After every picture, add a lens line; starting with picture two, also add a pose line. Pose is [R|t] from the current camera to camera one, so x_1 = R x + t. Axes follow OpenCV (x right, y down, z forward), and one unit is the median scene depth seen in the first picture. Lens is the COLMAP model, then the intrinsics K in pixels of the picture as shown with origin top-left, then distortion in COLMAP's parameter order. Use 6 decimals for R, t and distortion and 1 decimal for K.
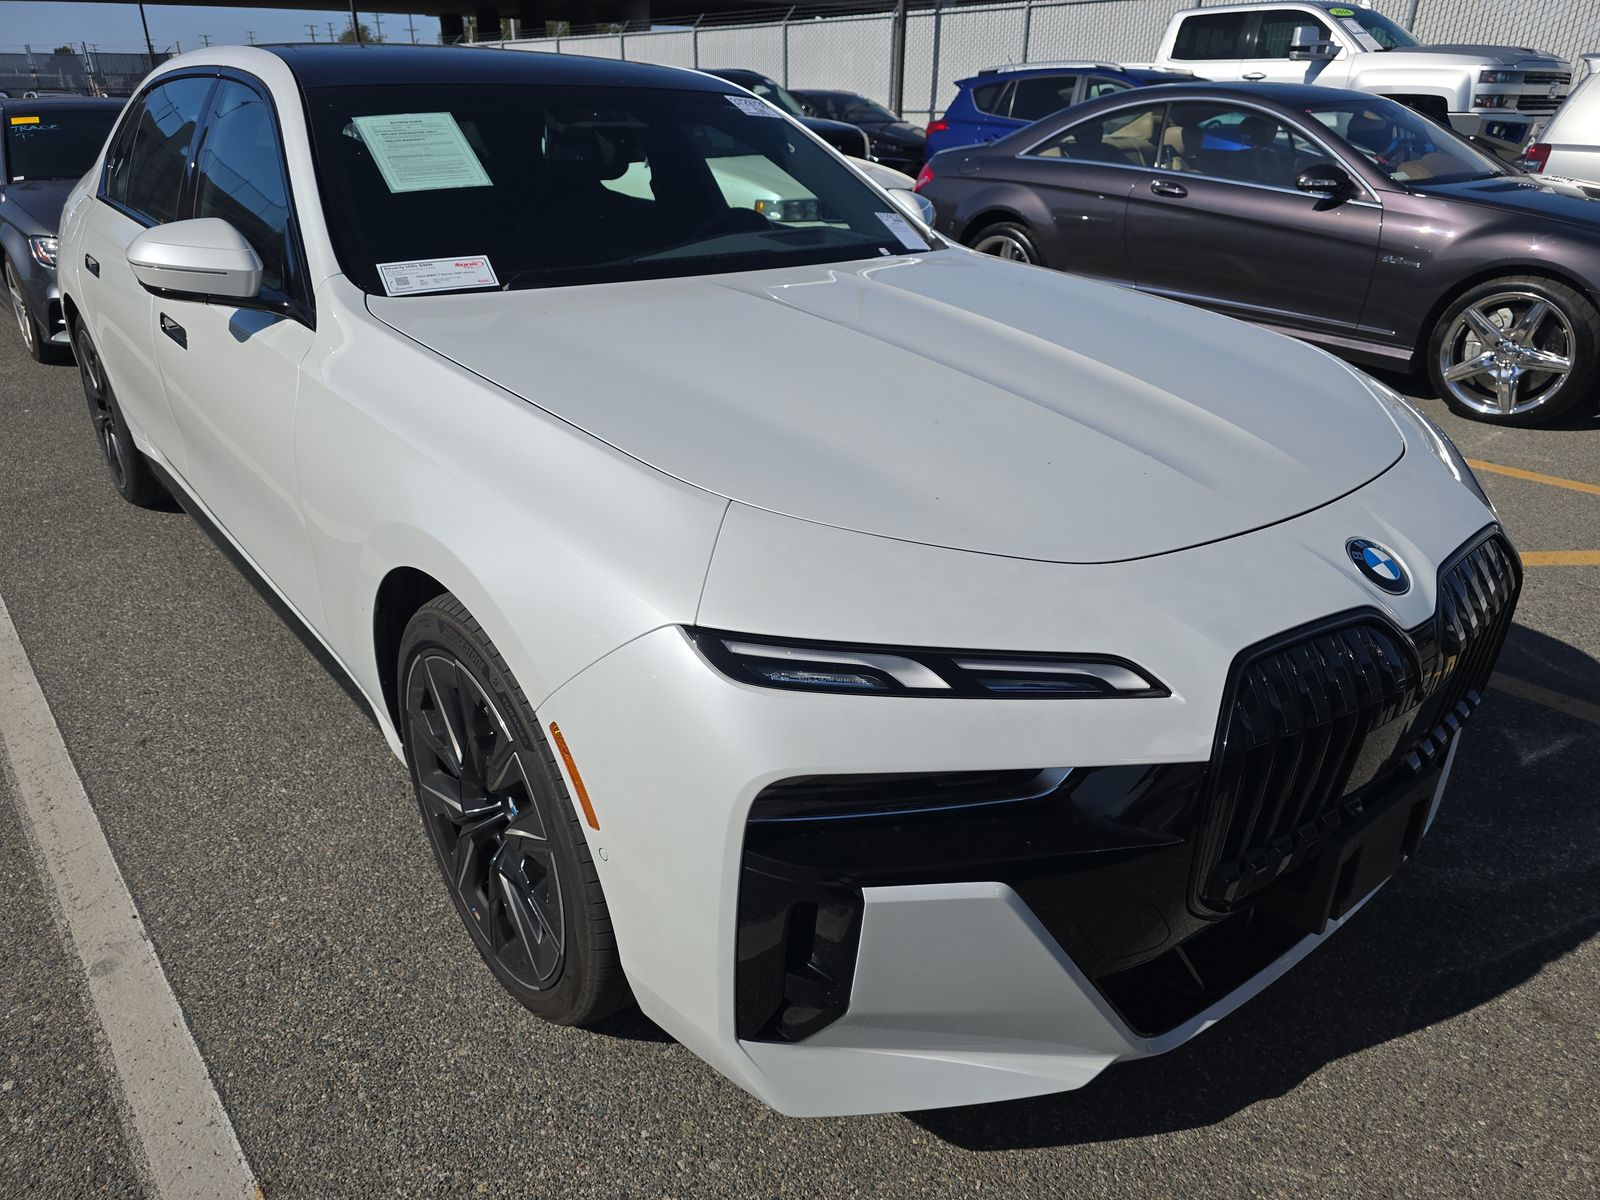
lens RADIAL K [[1086.8, 0, 800.0], [0, 1086.8, 600.0], [0, 0, 1]] dist [0.062962, -0.064993]
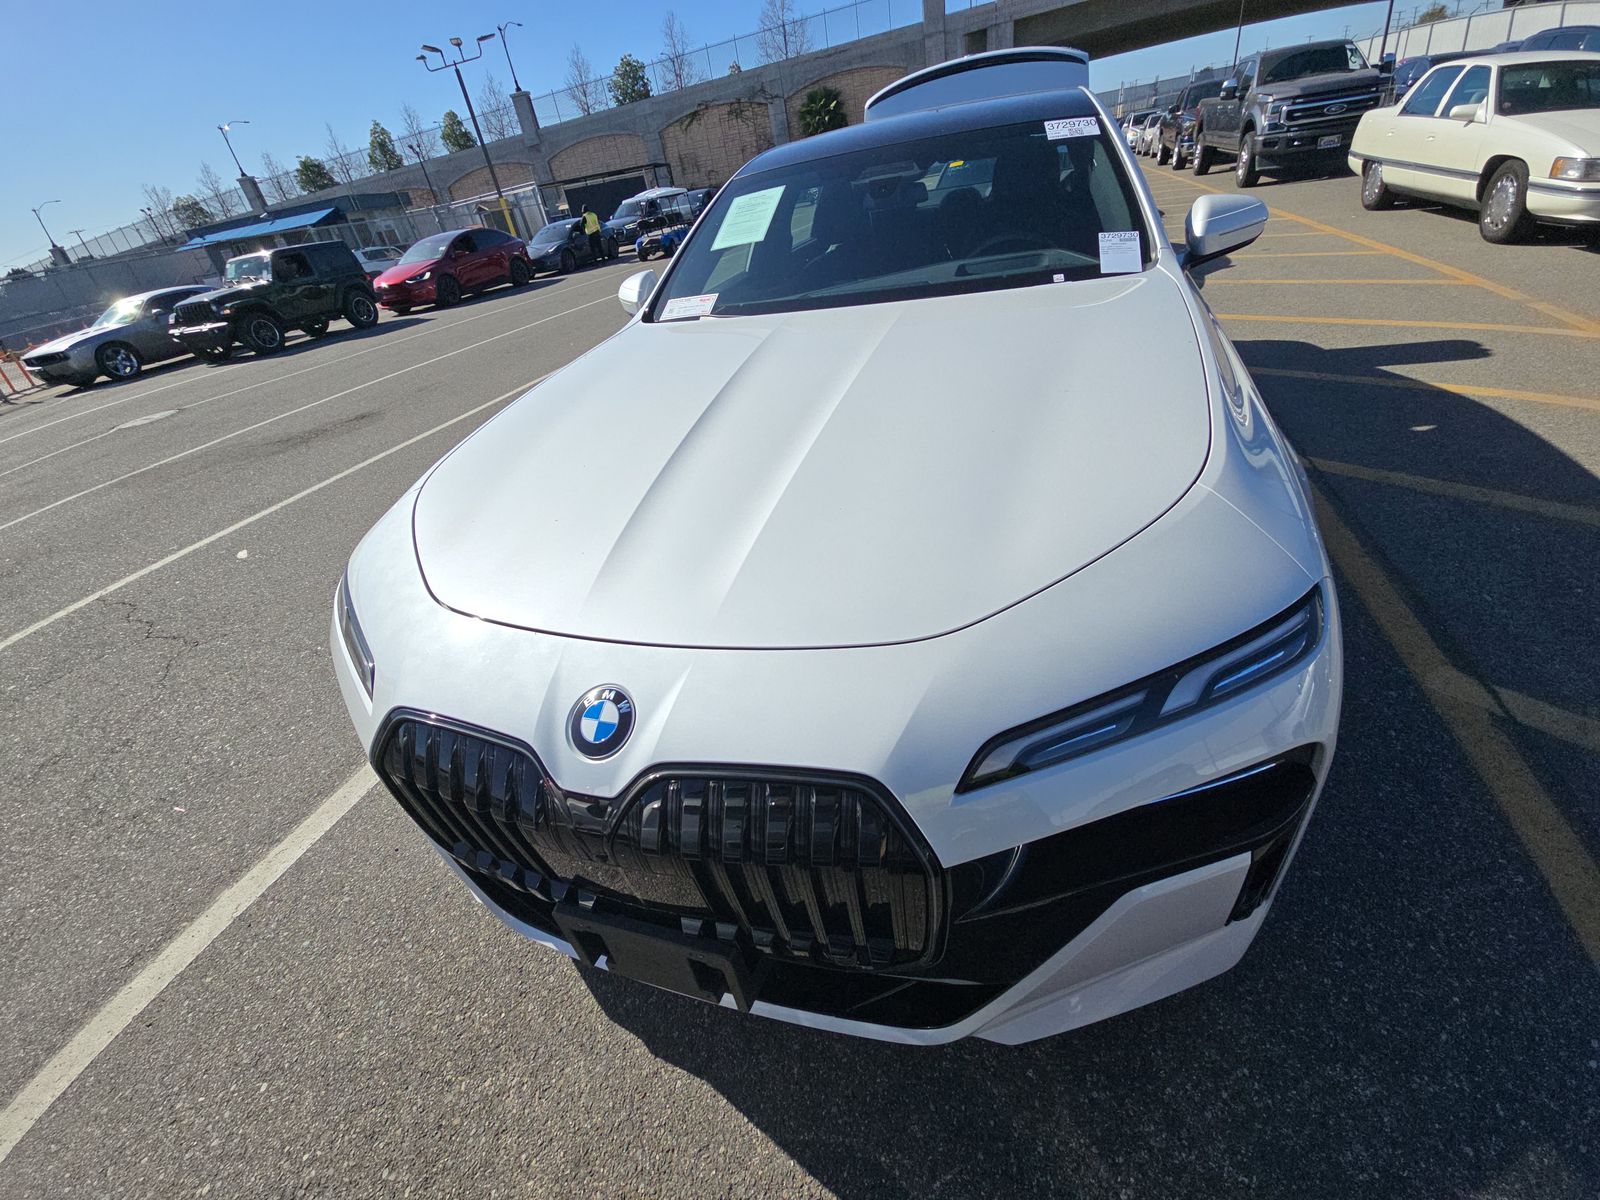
lens RADIAL K [[640.3, 0, 809.0], [0, 640.3, 600.0], [0, 0, 1]] dist [0.047584, -0.025613]
pose [[0.537715, 0.388169, -0.748457, 0.292868], [-0.207097, 0.921327, 0.329039, -0.103768], [0.817297, -0.021926, 0.575800, 0.238684]]
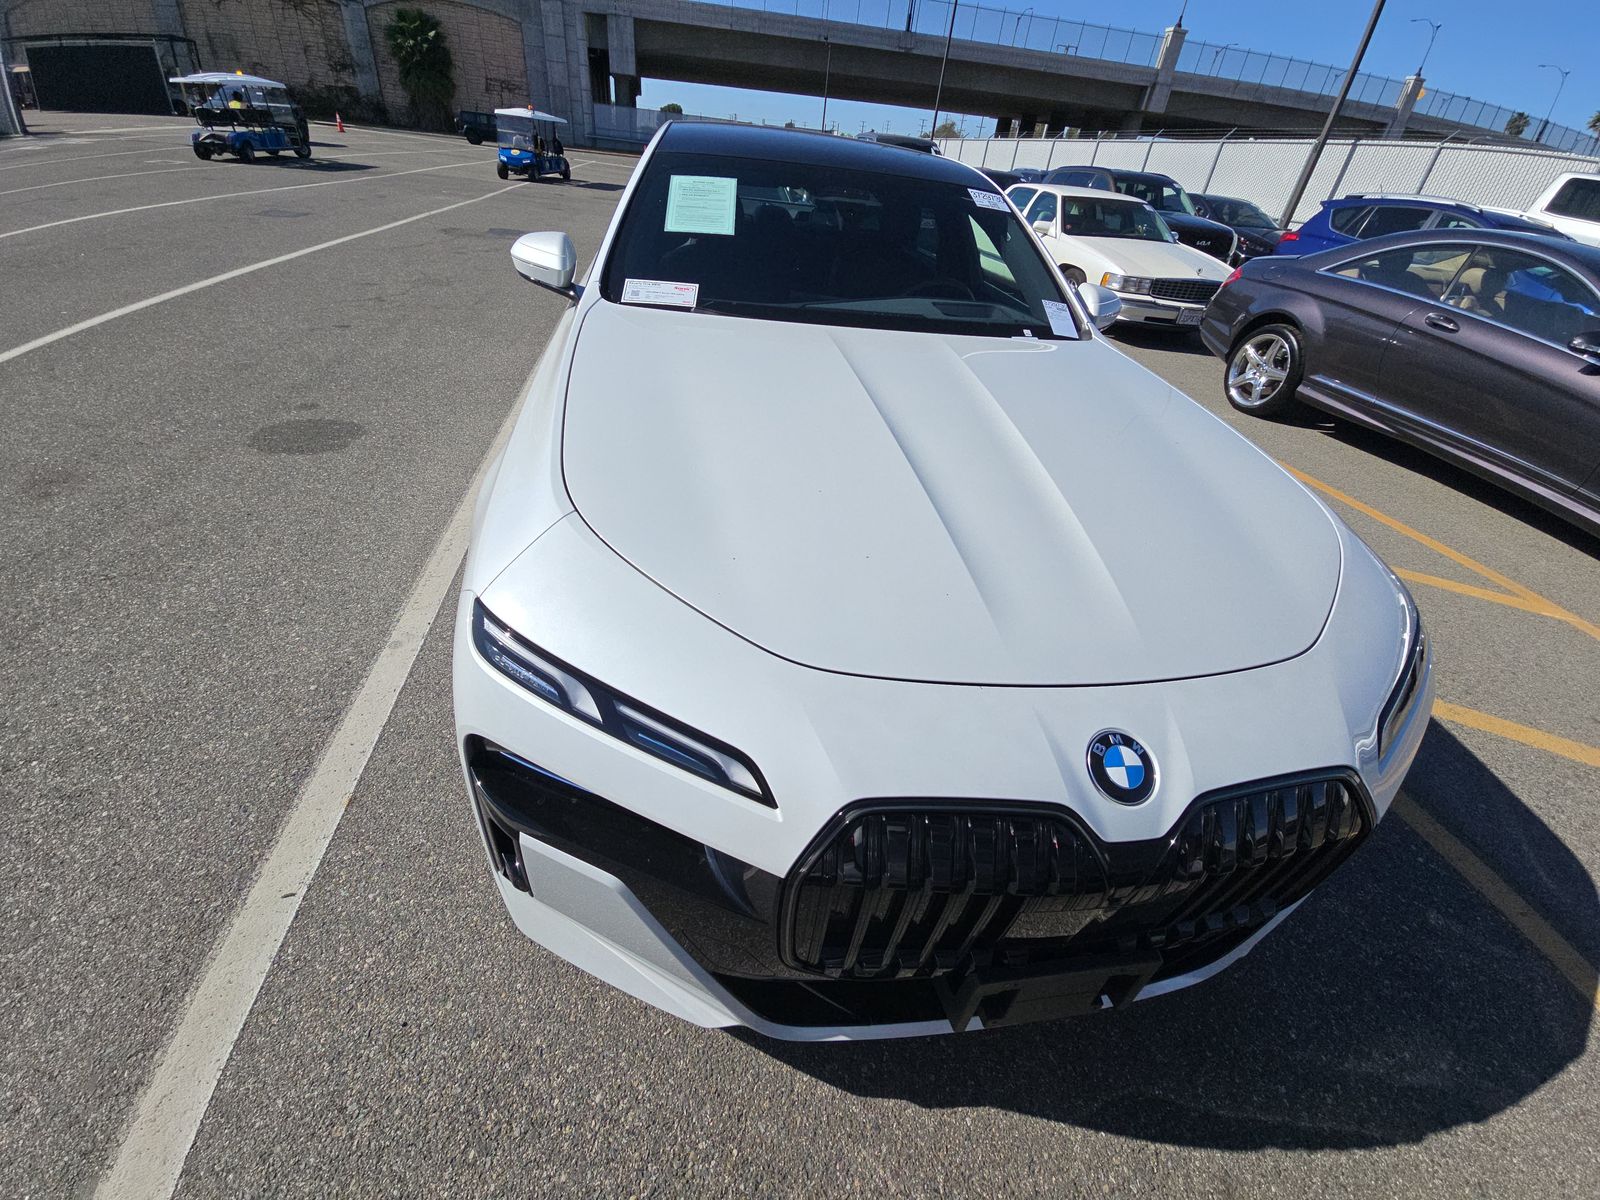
lens RADIAL K [[640.3, 0, 809.0], [0, 640.3, 600.0], [0, 0, 1]] dist [0.047584, -0.025613]
pose [[0.864487, 0.345479, -0.365113, 0.129466], [-0.288646, 0.935862, 0.202102, -0.060144], [0.411517, -0.069327, 0.908761, 0.108784]]
